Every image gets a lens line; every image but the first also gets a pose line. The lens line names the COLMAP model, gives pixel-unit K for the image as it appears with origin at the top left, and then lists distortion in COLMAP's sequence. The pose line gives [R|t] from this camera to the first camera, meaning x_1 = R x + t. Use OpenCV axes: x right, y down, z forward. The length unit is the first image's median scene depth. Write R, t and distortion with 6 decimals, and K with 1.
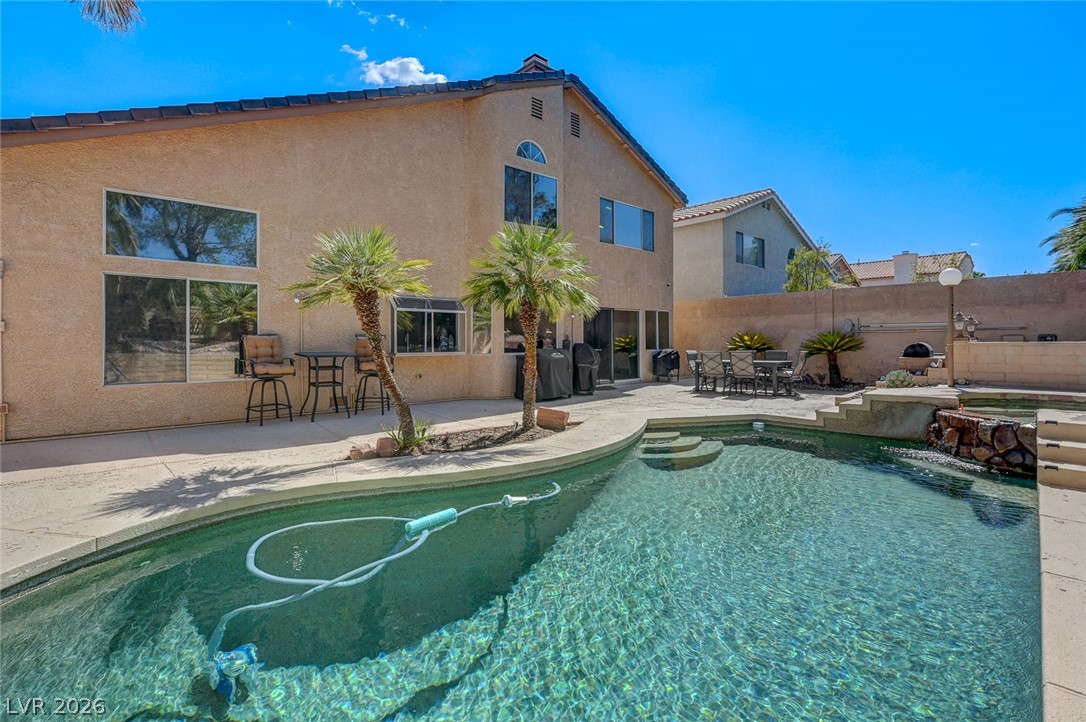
lens RADIAL K [[495.9, 0, 540.2], [0, 495.9, 340.0], [0, 0, 1]] dist [-0.004245, 0.000165]
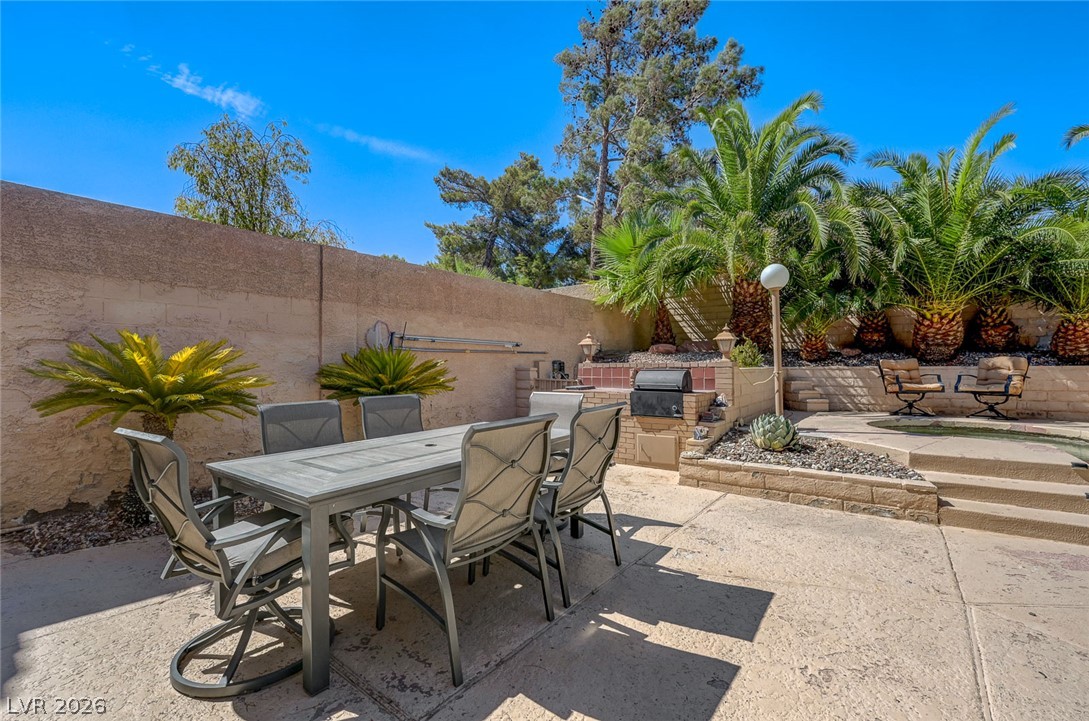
lens RADIAL K [[456.0, 0, 548.0], [0, 456.0, 360.6], [0, 0, 1]] dist [-0.000839, 0.000614]
pose [[-0.177397, 0.018078, 0.983973, 0.199860], [0.002537, 0.999836, -0.017912, 0.004214], [-0.984136, -0.000681, -0.177413, 1.136690]]
